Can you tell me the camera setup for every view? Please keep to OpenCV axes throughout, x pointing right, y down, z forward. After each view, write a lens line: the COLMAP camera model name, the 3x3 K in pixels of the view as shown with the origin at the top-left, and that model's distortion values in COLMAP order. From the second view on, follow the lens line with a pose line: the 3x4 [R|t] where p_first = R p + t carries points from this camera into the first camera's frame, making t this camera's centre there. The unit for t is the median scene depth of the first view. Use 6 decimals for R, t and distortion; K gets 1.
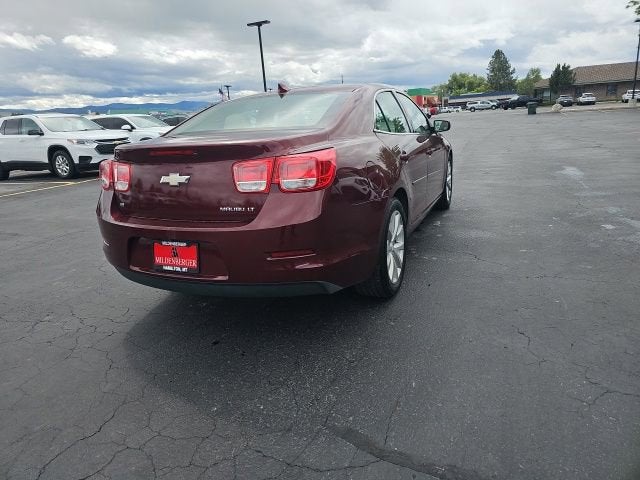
lens RADIAL K [[419.8, 0, 309.9], [0, 419.8, 228.1], [0, 0, 1]] dist [0.058076, -0.046752]
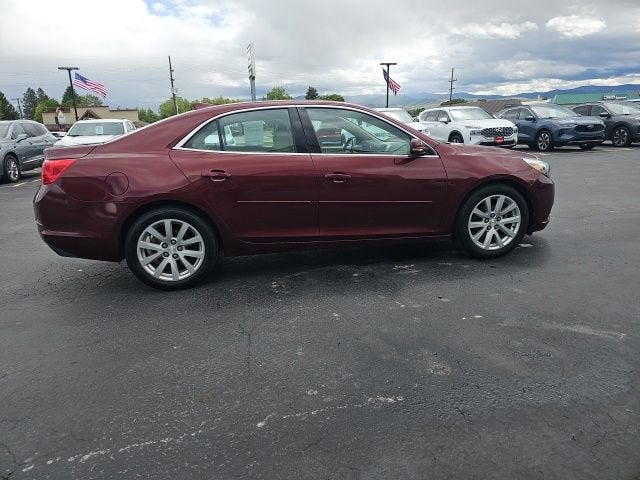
lens RADIAL K [[419.6, 0, 311.4], [0, 419.6, 229.1], [0, 0, 1]] dist [0.060234, -0.048033]
pose [[0.573627, 0.234635, -0.784792, 0.891332], [-0.206424, 0.968582, 0.138703, -0.169519], [0.792680, 0.082436, 0.604039, 0.410198]]
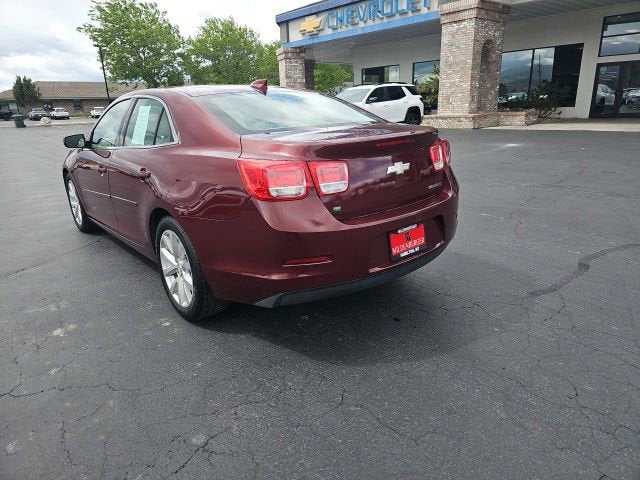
lens RADIAL K [[419.8, 0, 318.9], [0, 419.8, 230.5], [0, 0, 1]] dist [0.058076, -0.046752]
pose [[0.425345, -0.211466, 0.879979, -0.702439], [0.235637, 0.964661, 0.117919, -0.070368], [-0.873817, 0.157199, 0.460143, 0.372464]]
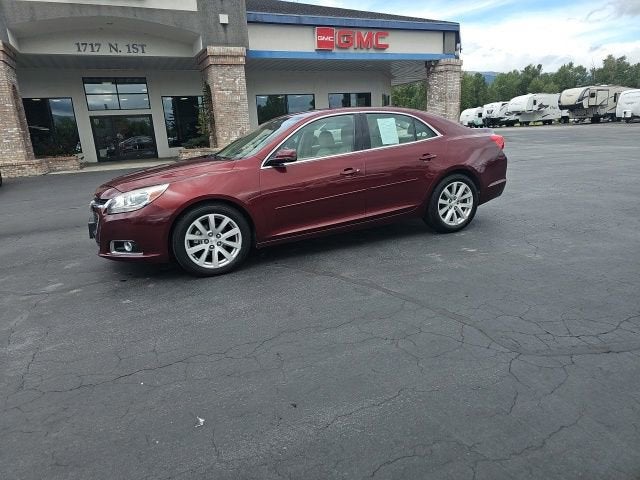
lens RADIAL K [[419.8, 0, 311.3], [0, 419.8, 238.3], [0, 0, 1]] dist [0.058076, -0.046752]
pose [[-0.742701, -0.060859, 0.666852, -0.730053], [0.269610, 0.884397, 0.380989, -0.452863], [-0.612949, 0.462751, -0.640434, 1.881691]]
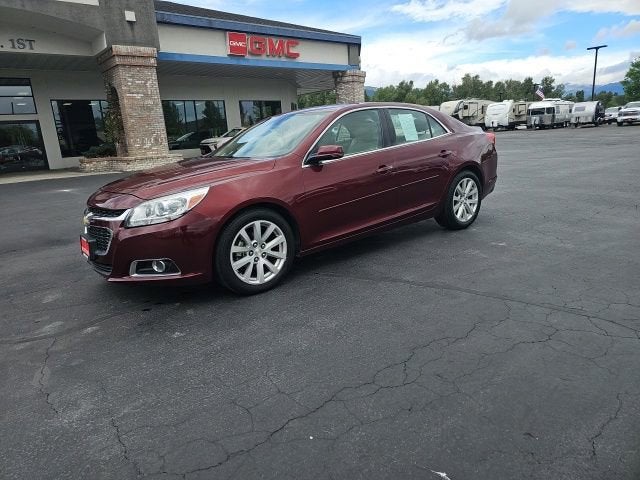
lens RADIAL K [[419.8, 0, 312.1], [0, 419.8, 235.5], [0, 0, 1]] dist [0.058076, -0.046752]
pose [[-0.882359, 0.008363, 0.470502, -0.420841], [0.230680, 0.879155, 0.416982, -0.485901], [-0.410157, 0.476463, -0.777660, 1.978962]]
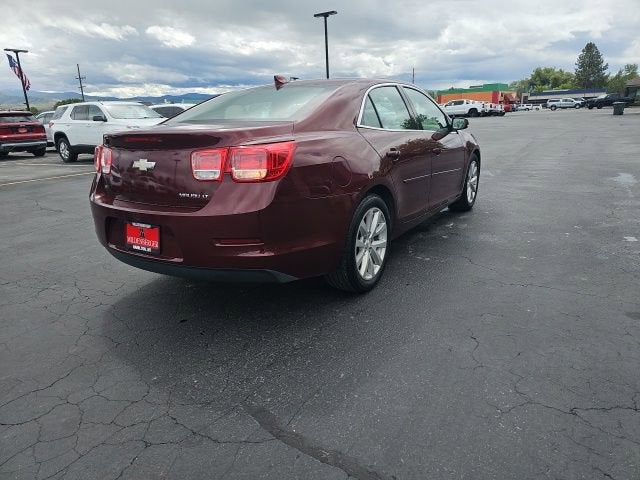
lens RADIAL K [[419.8, 0, 317.9], [0, 419.8, 240.2], [0, 0, 1]] dist [0.058076, -0.046752]
pose [[0.990197, 0.065947, -0.123133, 0.134547], [-0.060960, 0.997177, 0.043844, 0.000310], [0.125677, -0.035908, 0.991421, -0.005370]]
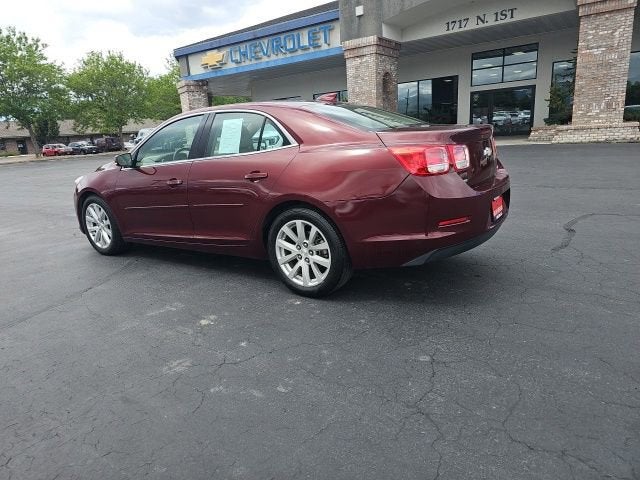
lens RADIAL K [[419.8, 0, 311.6], [0, 419.8, 237.1], [0, 0, 1]] dist [0.058076, -0.046752]
pose [[0.190597, -0.189438, 0.963216, -0.935373], [0.303514, 0.944499, 0.125699, -0.103456], [-0.933570, 0.268391, 0.237516, 0.664933]]
